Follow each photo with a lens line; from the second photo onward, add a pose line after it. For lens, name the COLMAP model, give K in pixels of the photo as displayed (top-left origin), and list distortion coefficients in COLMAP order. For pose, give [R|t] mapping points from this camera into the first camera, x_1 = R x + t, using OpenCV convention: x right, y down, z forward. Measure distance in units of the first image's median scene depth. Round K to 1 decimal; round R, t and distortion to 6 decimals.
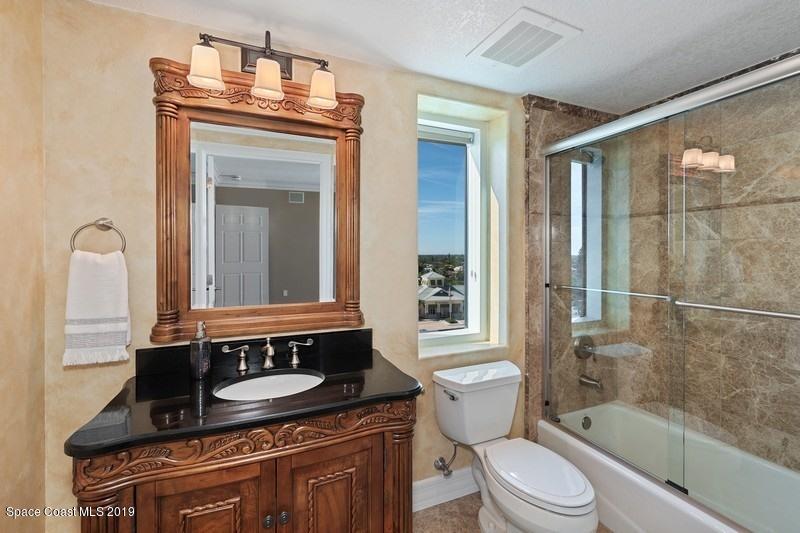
lens RADIAL K [[345.6, 0, 398.4], [0, 345.6, 261.3], [0, 0, 1]] dist [0.002031, 0.000572]
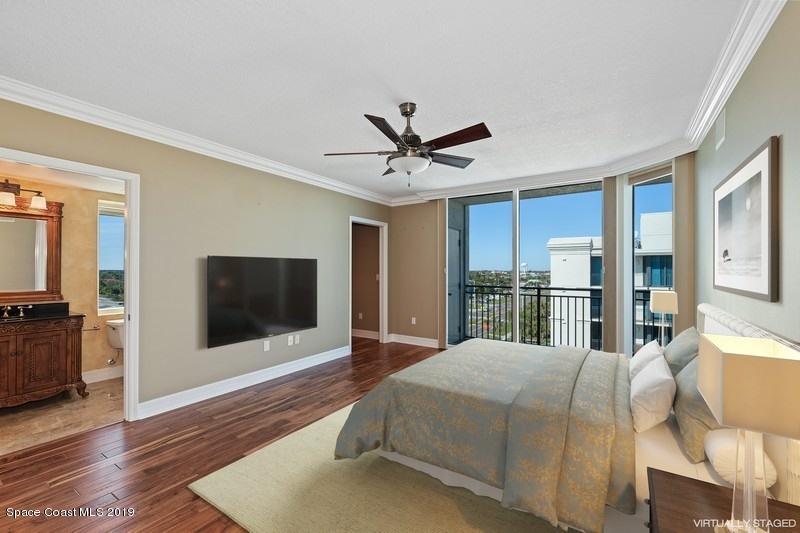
lens RADIAL K [[345.6, 0, 400.8], [0, 345.6, 271.1], [0, 0, 1]] dist [0.002031, 0.000572]
pose [[0.833366, 0.002356, 0.552717, 0.525318], [0.000524, 0.999987, -0.005054, 0.000681], [-0.552722, 0.004501, 0.833354, -2.298536]]
